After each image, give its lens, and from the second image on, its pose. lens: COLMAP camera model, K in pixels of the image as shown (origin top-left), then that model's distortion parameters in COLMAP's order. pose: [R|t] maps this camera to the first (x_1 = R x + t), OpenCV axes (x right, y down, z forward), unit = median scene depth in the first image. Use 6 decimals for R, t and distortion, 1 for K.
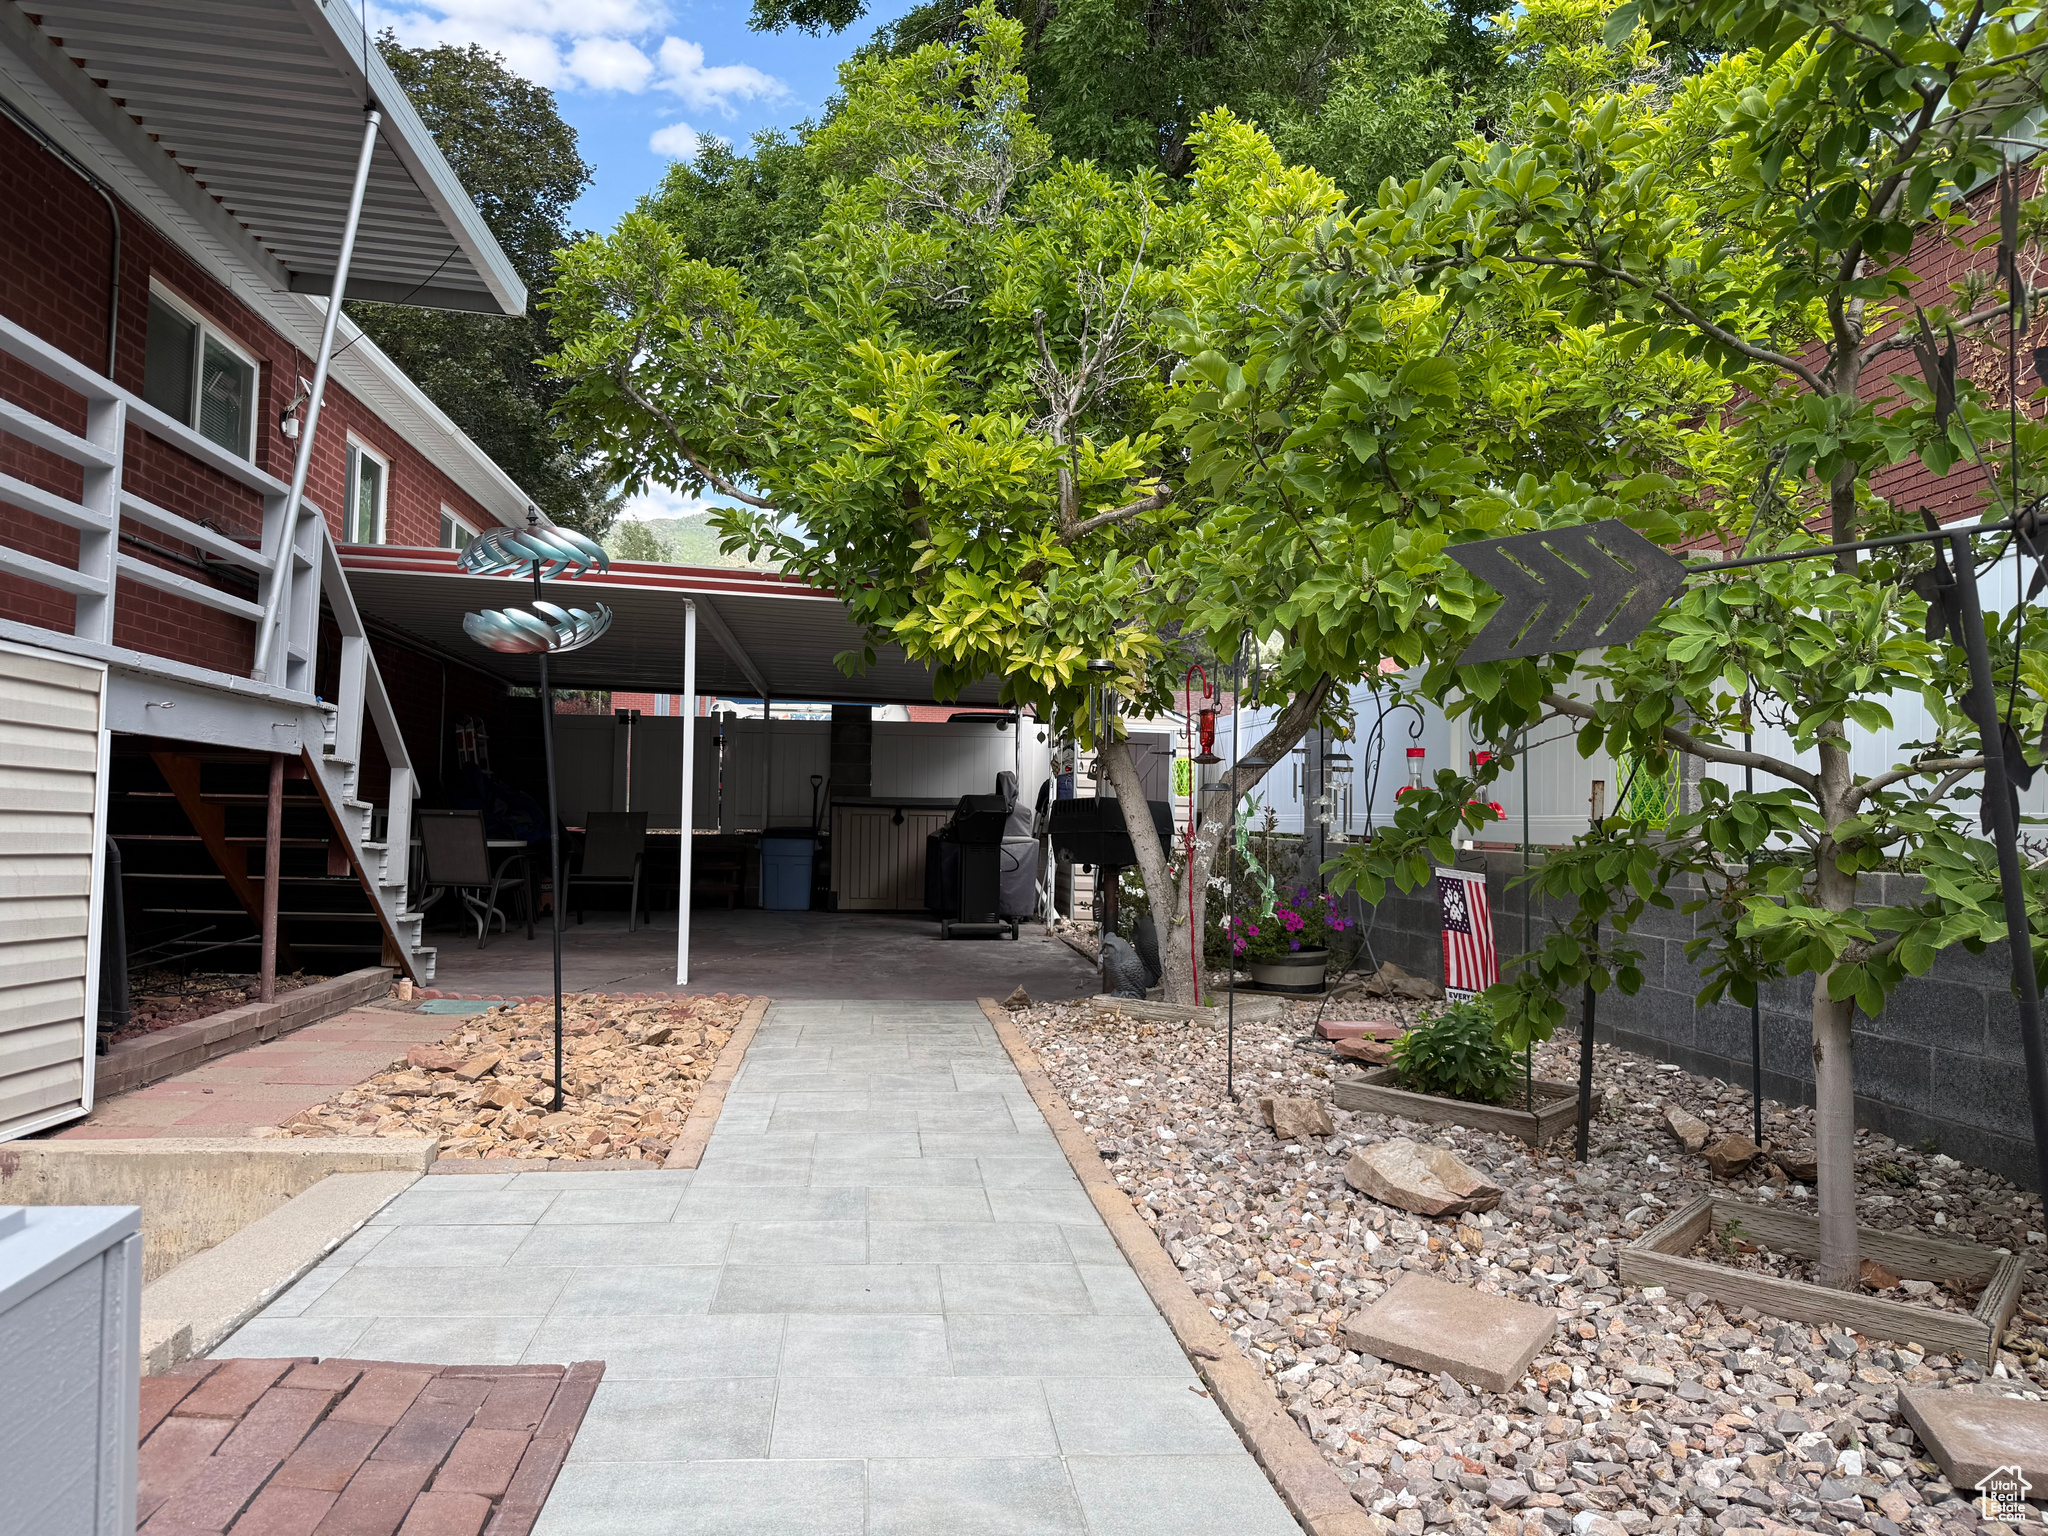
lens RADIAL K [[1441.3, 0, 1024.0], [0, 1441.3, 768.0], [0, 0, 1]] dist [0.055570, -0.055002]
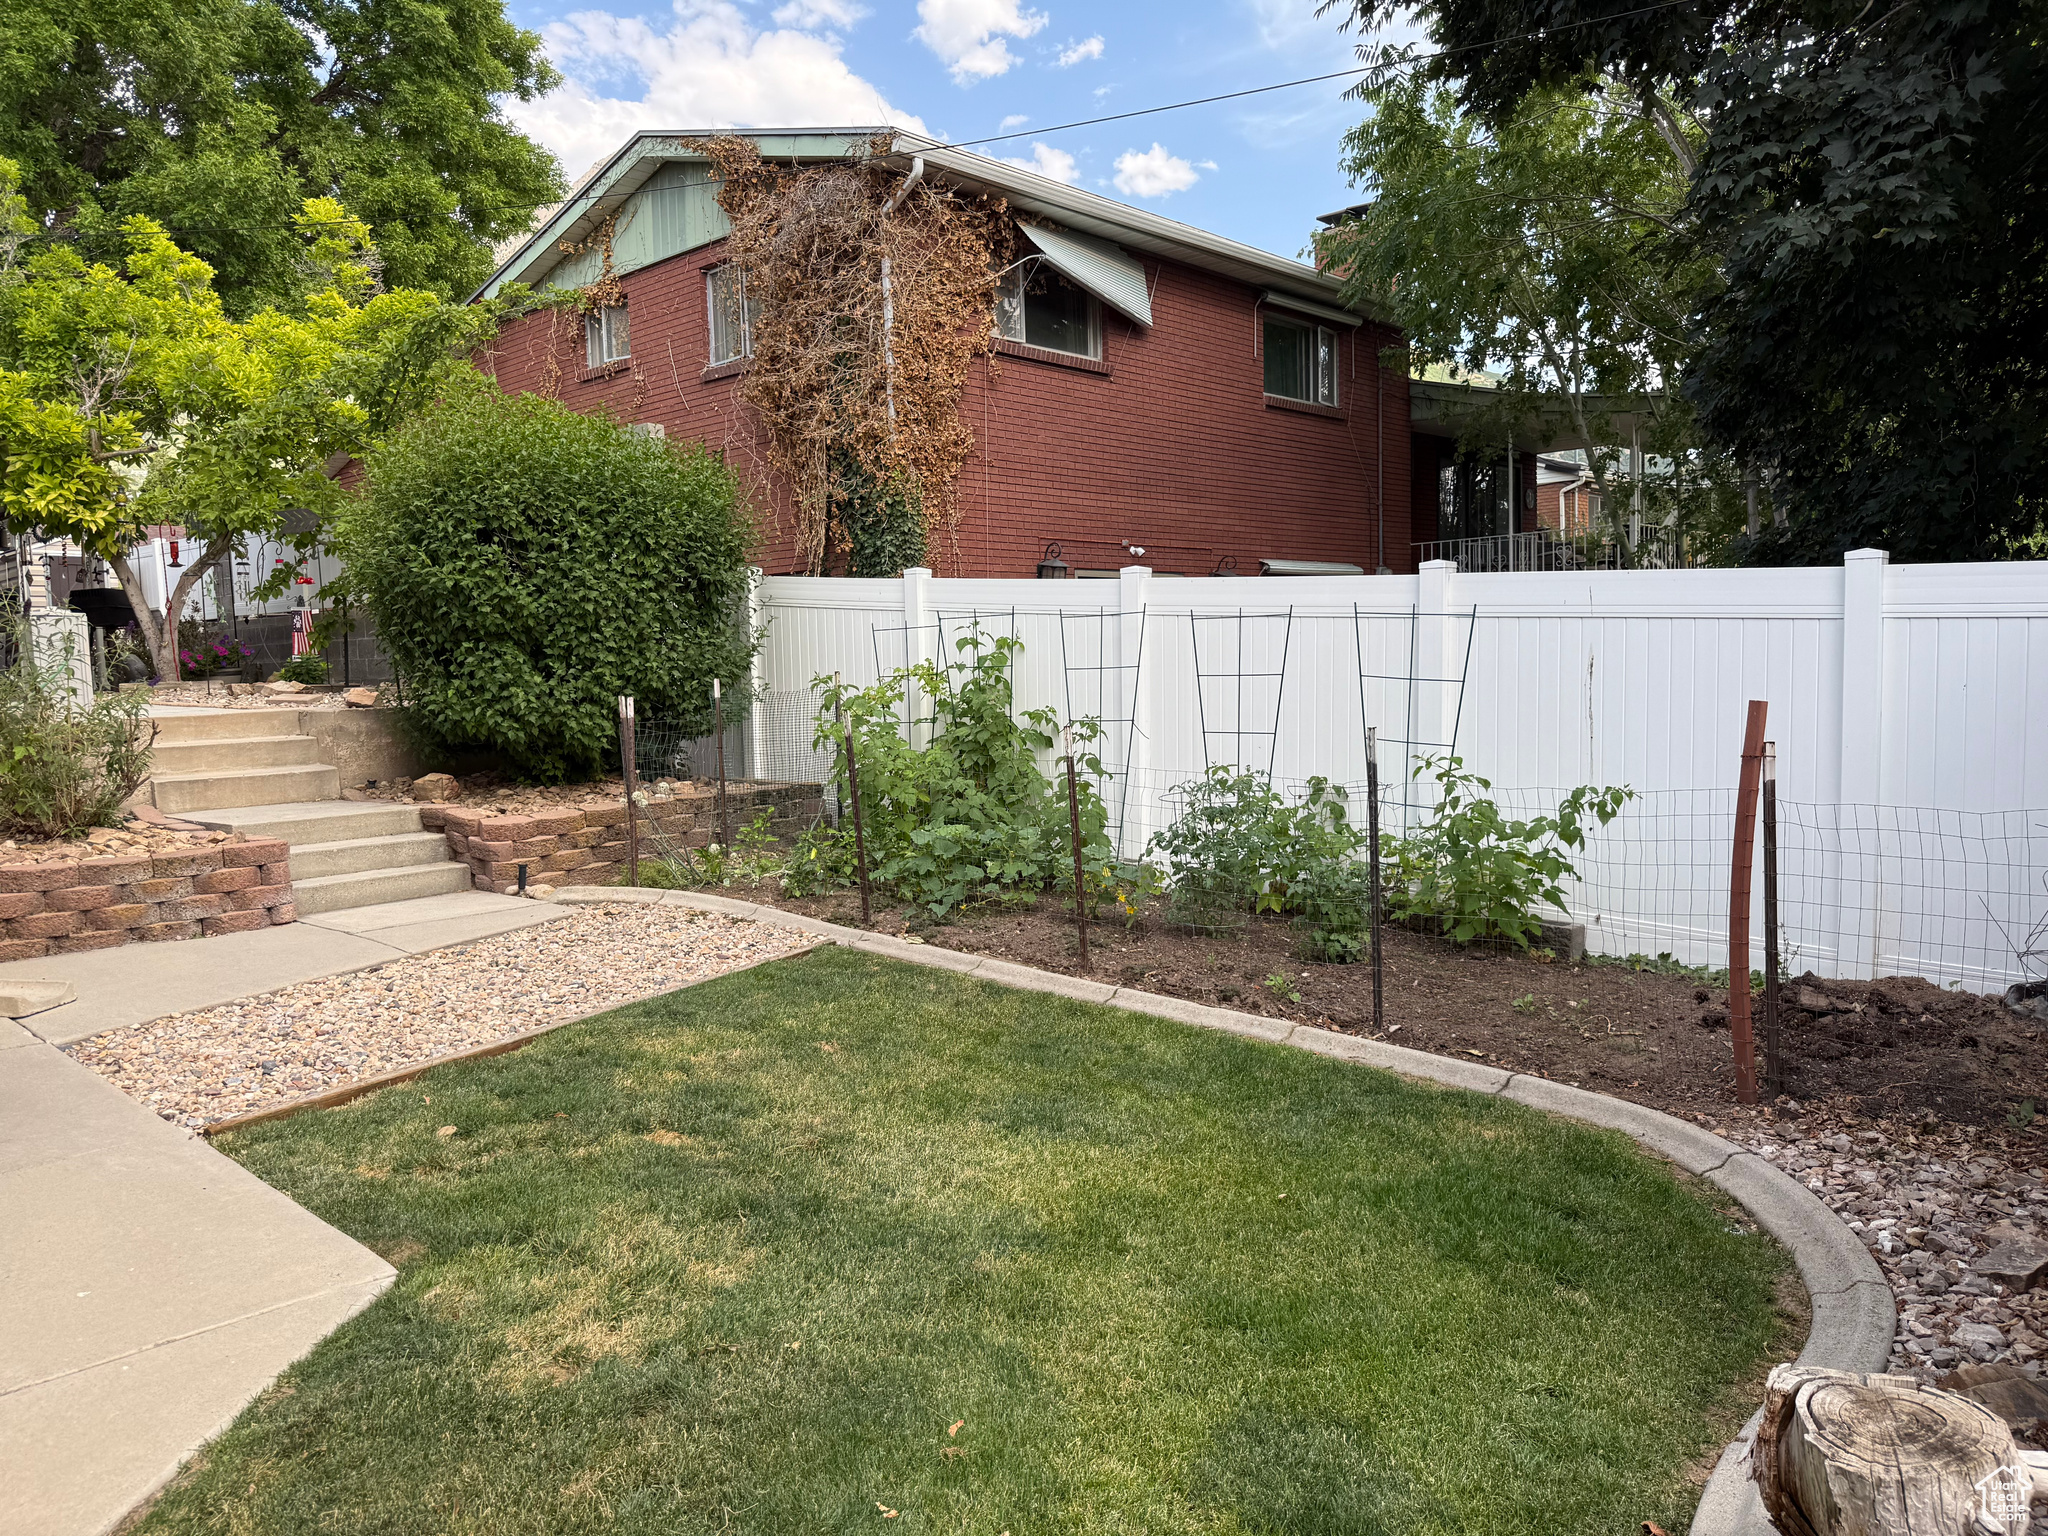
lens RADIAL K [[1431.2, 0, 1032.3], [0, 1431.2, 769.5], [0, 0, 1]] dist [0.073172, -0.103803]
pose [[0.748932, -0.084919, 0.657183, -0.302693], [0.012640, 0.993405, 0.113960, 0.054879], [-0.662526, -0.077041, 0.745066, -1.229629]]
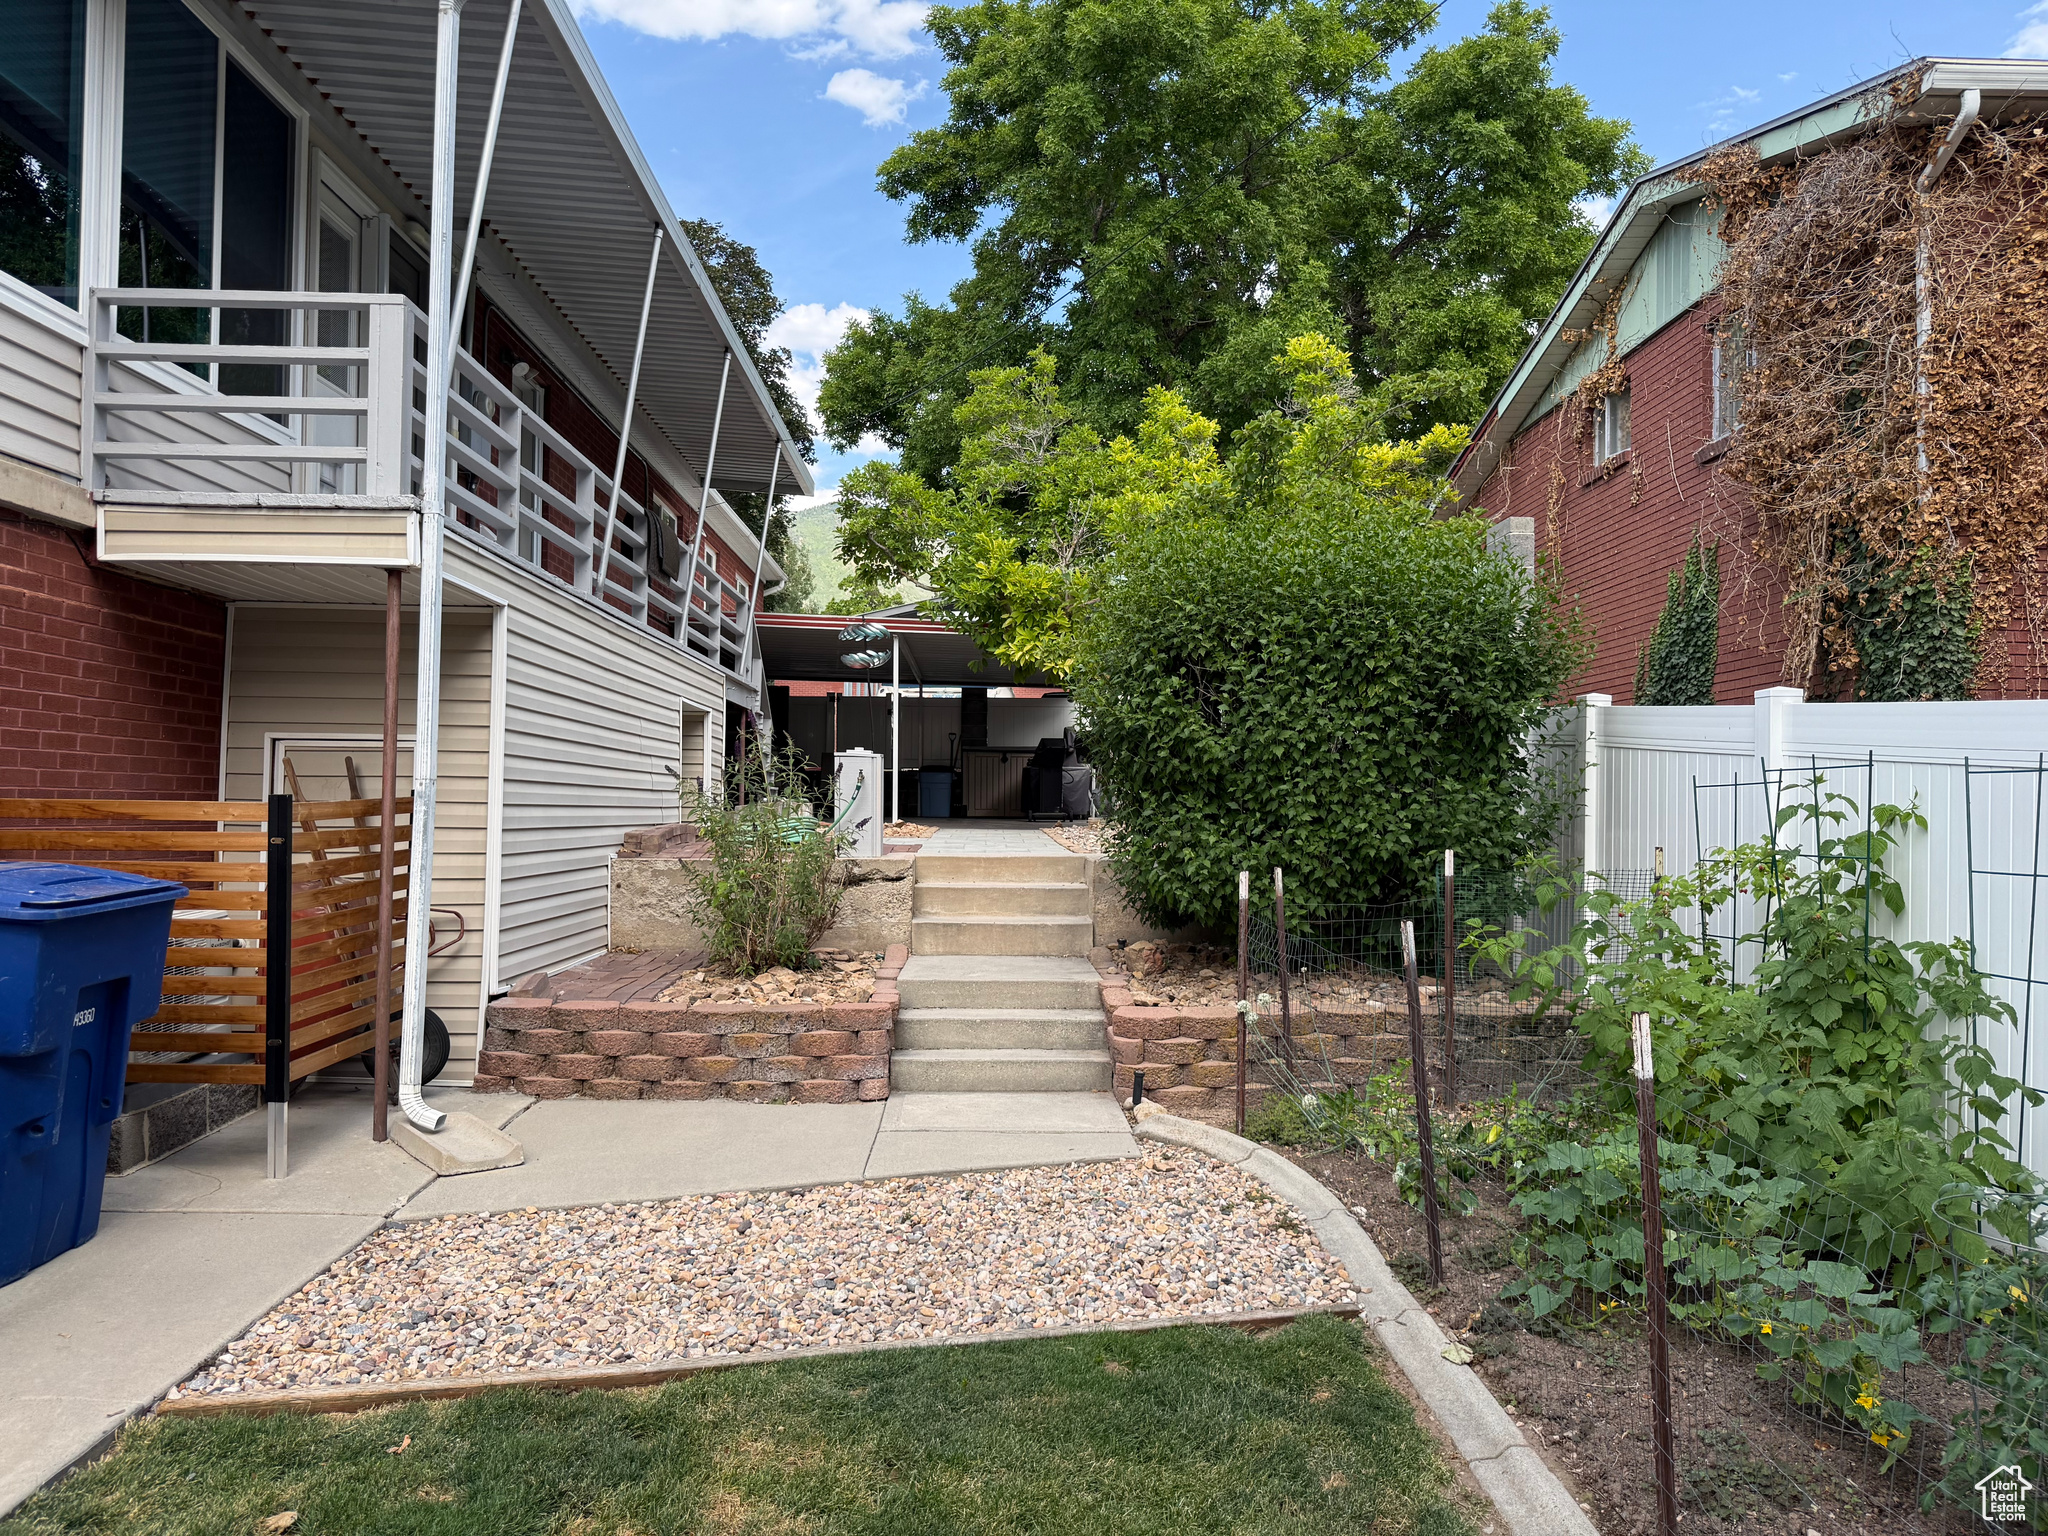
lens RADIAL K [[1441.3, 0, 1024.0], [0, 1441.3, 768.0], [0, 0, 1]] dist [0.055570, -0.055002]
pose [[0.996596, -0.008593, -0.081997, 0.115957], [0.009488, 0.999900, 0.010528, 0.052288], [0.081898, -0.011270, 0.996577, -1.044615]]
